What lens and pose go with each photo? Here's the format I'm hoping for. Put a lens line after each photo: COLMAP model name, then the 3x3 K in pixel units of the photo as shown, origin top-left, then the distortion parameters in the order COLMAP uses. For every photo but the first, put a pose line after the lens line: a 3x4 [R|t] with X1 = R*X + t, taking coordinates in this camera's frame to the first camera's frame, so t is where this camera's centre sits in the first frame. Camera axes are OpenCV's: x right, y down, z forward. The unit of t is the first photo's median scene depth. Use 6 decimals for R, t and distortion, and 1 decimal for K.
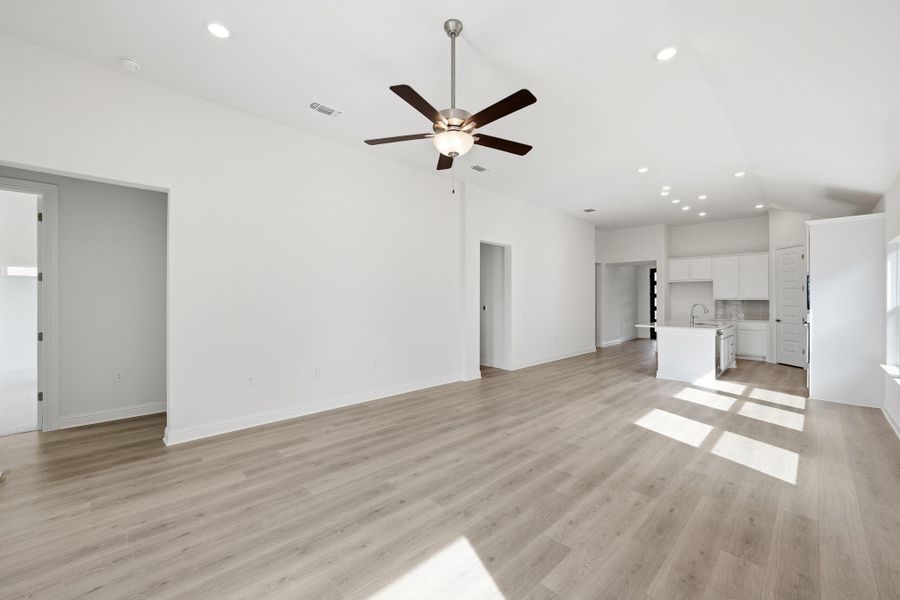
lens RADIAL K [[366.4, 0, 451.8], [0, 366.4, 293.2], [0, 0, 1]] dist [-0.003443, -0.000165]
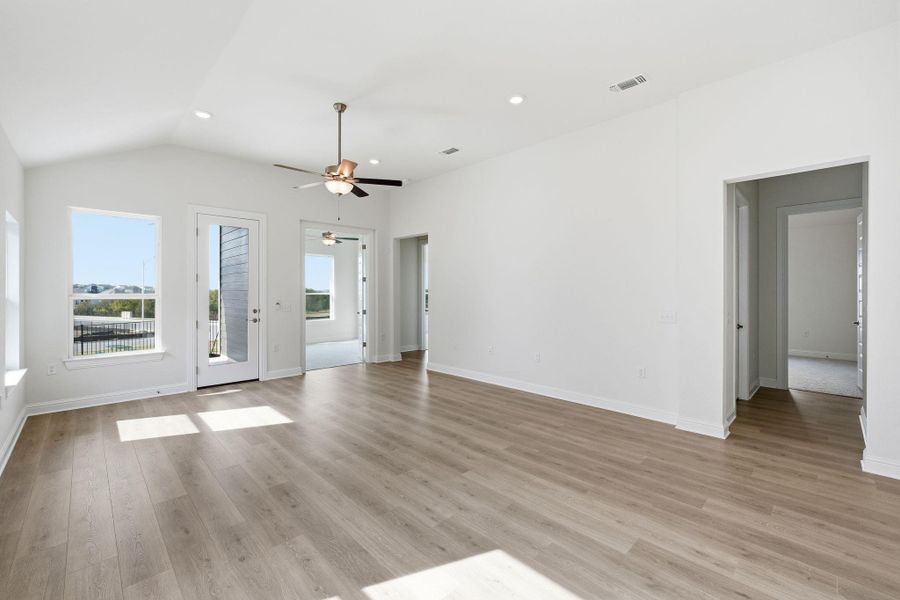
lens RADIAL K [[382.3, 0, 450.3], [0, 382.3, 294.0], [0, 0, 1]] dist [-0.008009, 0.000338]
pose [[-0.019564, 0.002462, -0.999806, 1.179039], [0.016038, 0.999869, 0.002149, 0.022552], [0.999680, -0.015993, -0.019600, 1.132276]]
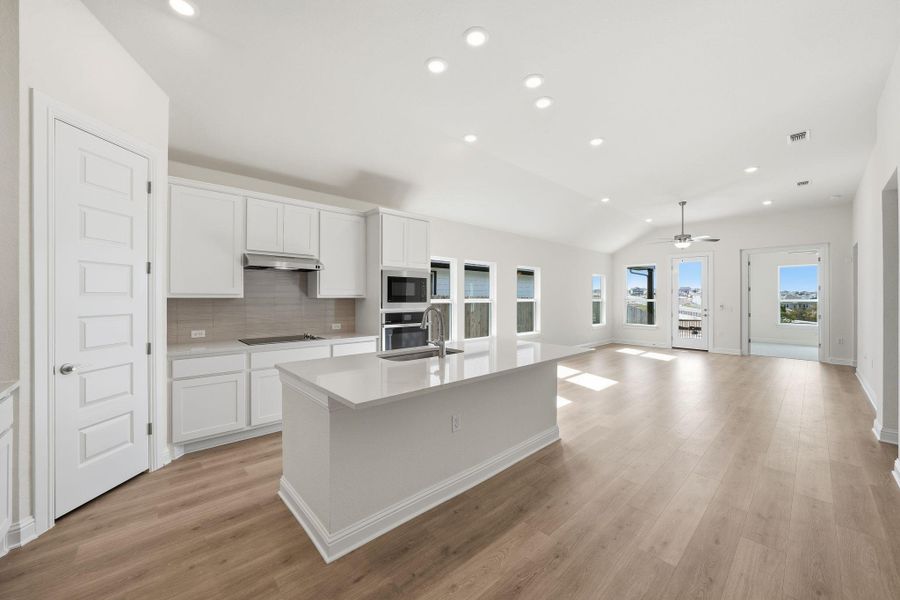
lens RADIAL K [[341.2, 0, 458.0], [0, 341.2, 301.0], [0, 0, 1]] dist [-0.008889, 0.001980]
pose [[-0.999214, -0.007345, 0.038965, 1.272354], [-0.007596, 0.999951, -0.006289, 0.051983], [-0.038917, -0.006580, -0.999221, 2.869302]]
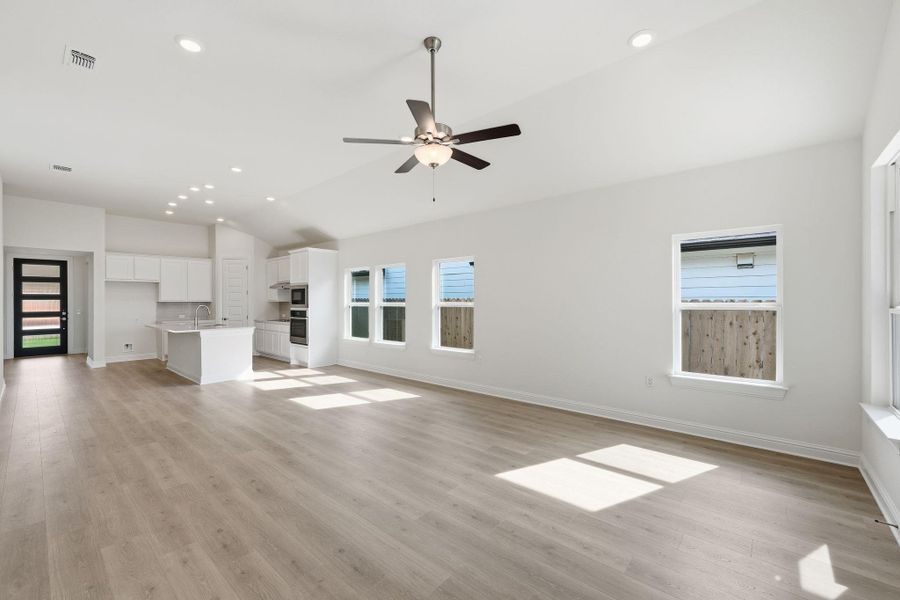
lens RADIAL K [[366.4, 0, 456.1], [0, 366.4, 295.9], [0, 0, 1]] dist [-0.003443, -0.000165]
pose [[-0.080636, 0.008835, 0.996704, -0.817911], [-0.012167, 0.999877, -0.009847, 0.006378], [-0.996669, -0.012921, -0.080518, 0.782898]]
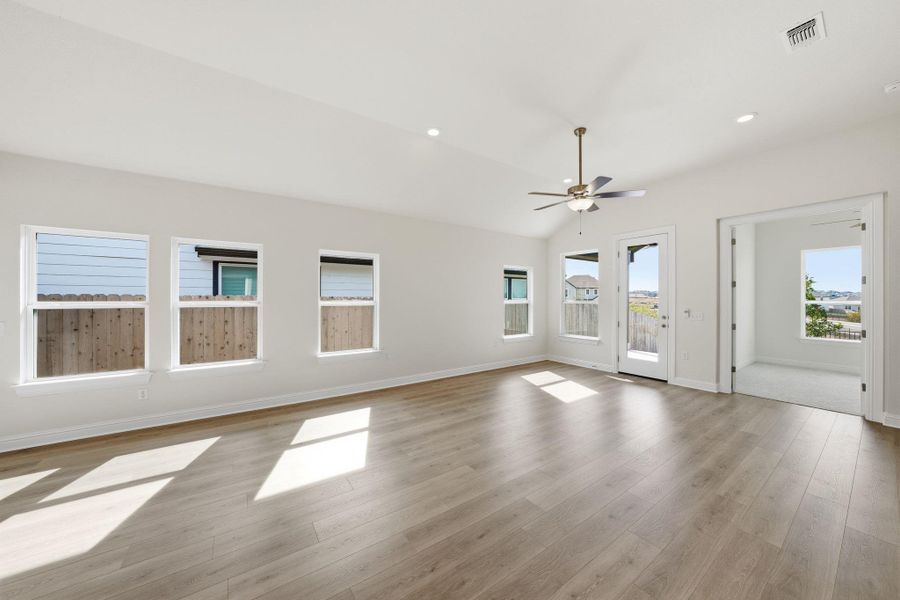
lens RADIAL K [[306.5, 0, 444.4], [0, 306.5, 304.4], [0, 0, 1]] dist [-0.021891, 0.000533]
pose [[-0.981834, -0.009030, 0.189526, 0.263805], [-0.008314, 0.999955, 0.004572, 0.027036], [-0.189559, 0.002913, -0.981865, 1.868879]]
